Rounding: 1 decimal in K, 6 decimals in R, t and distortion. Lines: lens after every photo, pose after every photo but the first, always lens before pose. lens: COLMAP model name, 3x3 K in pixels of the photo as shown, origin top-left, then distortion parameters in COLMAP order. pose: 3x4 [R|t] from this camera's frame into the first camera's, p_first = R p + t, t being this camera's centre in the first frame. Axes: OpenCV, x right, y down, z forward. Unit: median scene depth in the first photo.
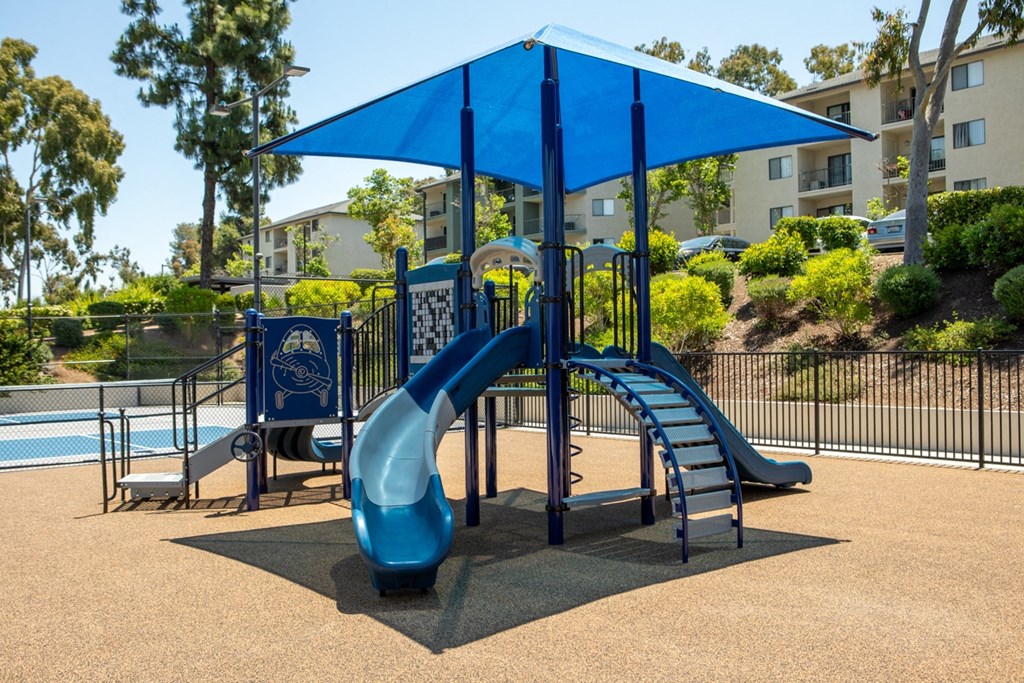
lens RADIAL K [[928.9, 0, 513.3], [0, 928.9, 344.7], [0, 0, 1]] dist [-0.013919, 0.000000]
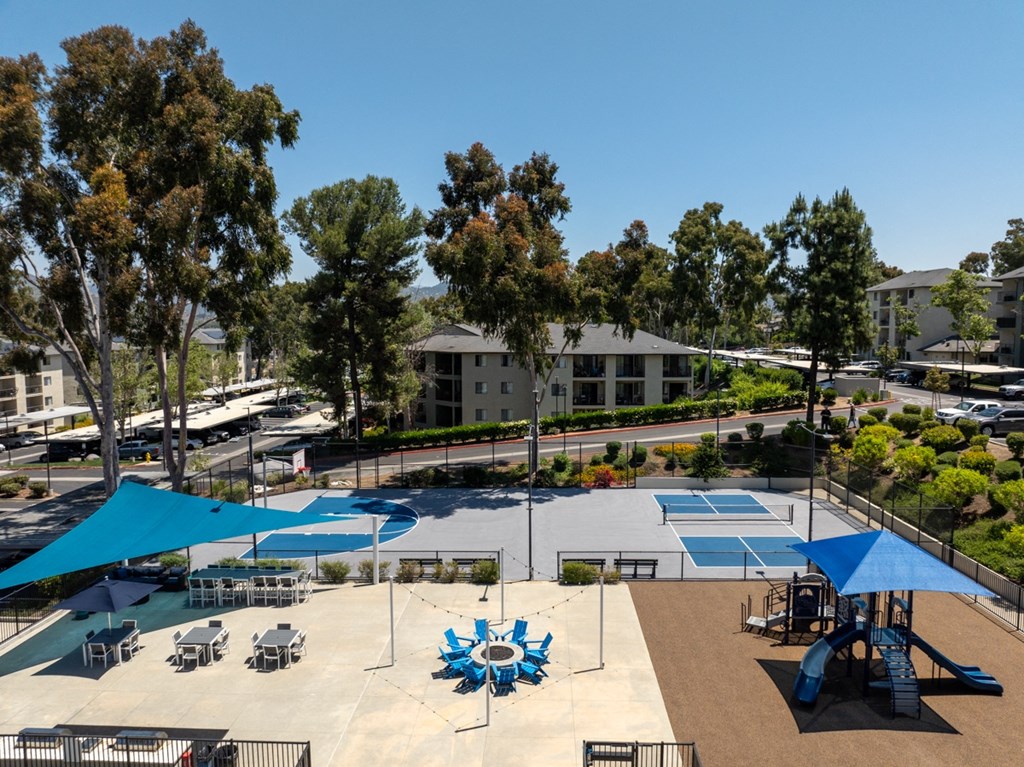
lens RADIAL K [[709.6, 0, 513.3], [0, 709.6, 381.2], [0, 0, 1]] dist [-0.043822, -0.001159]
pose [[0.728328, 0.065604, -0.682081, 0.128173], [0.001507, 0.995251, 0.097335, -0.199369], [0.685227, -0.071920, 0.724770, -0.270727]]
